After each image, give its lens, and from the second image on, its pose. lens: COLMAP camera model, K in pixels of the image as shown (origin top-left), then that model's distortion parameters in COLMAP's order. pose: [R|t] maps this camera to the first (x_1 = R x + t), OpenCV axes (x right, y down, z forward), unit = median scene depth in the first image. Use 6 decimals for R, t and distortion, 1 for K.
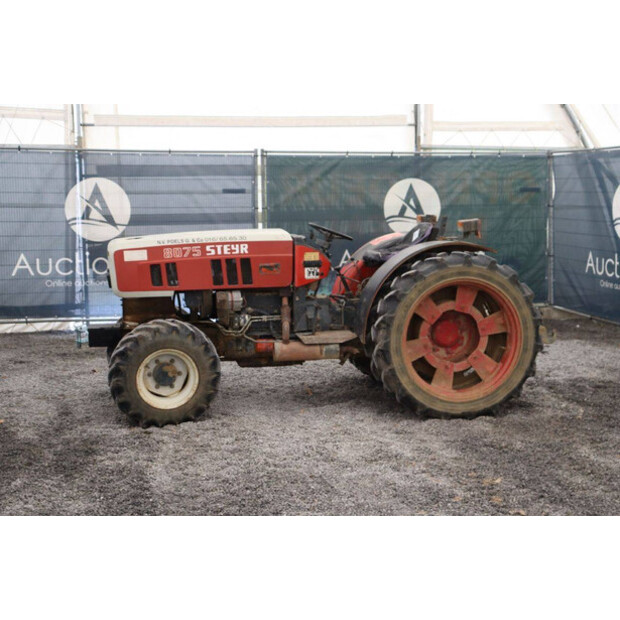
lens RADIAL K [[965.2, 0, 311.4], [0, 965.2, 305.3], [0, 0, 1]] dist [0.140170, 0.000000]
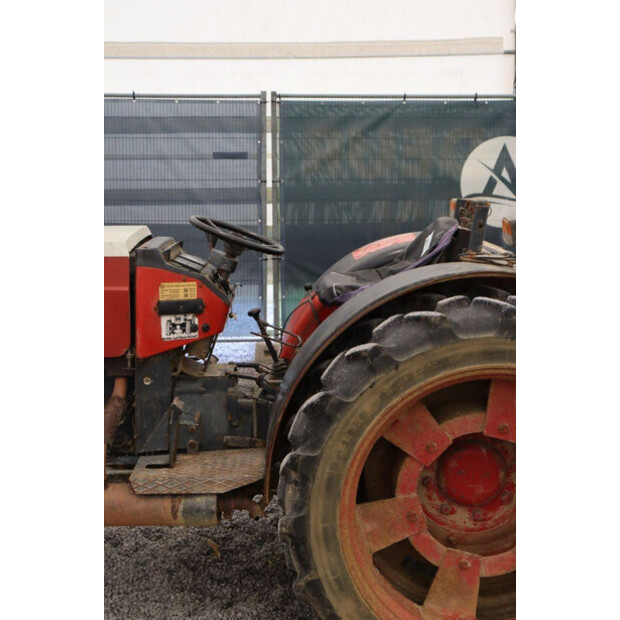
lens RADIAL K [[903.5, 0, 314.7], [0, 903.5, 313.1], [0, 0, 1]] dist [0.098052, 0.000000]
pose [[0.984191, 0.031320, -0.174319, 0.142529], [-0.023066, 0.998524, 0.049176, -0.064342], [0.175602, -0.044378, 0.983460, 0.604940]]
